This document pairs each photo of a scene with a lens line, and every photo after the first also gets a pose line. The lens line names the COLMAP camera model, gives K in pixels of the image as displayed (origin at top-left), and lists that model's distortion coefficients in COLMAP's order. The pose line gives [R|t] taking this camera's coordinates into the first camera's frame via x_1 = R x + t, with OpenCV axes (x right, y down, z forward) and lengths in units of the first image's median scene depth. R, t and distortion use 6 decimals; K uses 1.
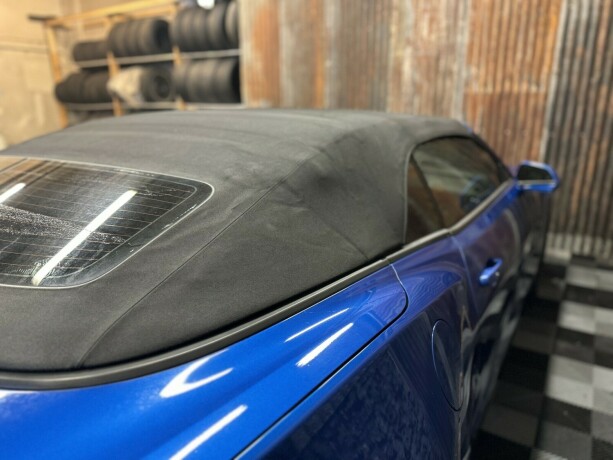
lens RADIAL K [[431.4, 0, 306.3], [0, 431.4, 229.9], [0, 0, 1]] dist [0.026150, -0.033129]
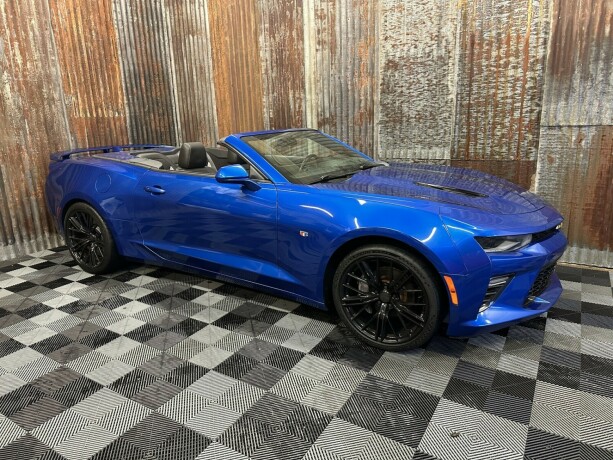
lens RADIAL K [[429.0, 0, 309.6], [0, 429.0, 226.9], [0, 0, 1]] dist [0.033657, -0.038810]
pose [[-0.026762, -0.232646, 0.972193, -0.884965], [0.319145, 0.919657, 0.228860, -0.113262], [-0.947328, 0.316395, 0.049636, 0.452019]]
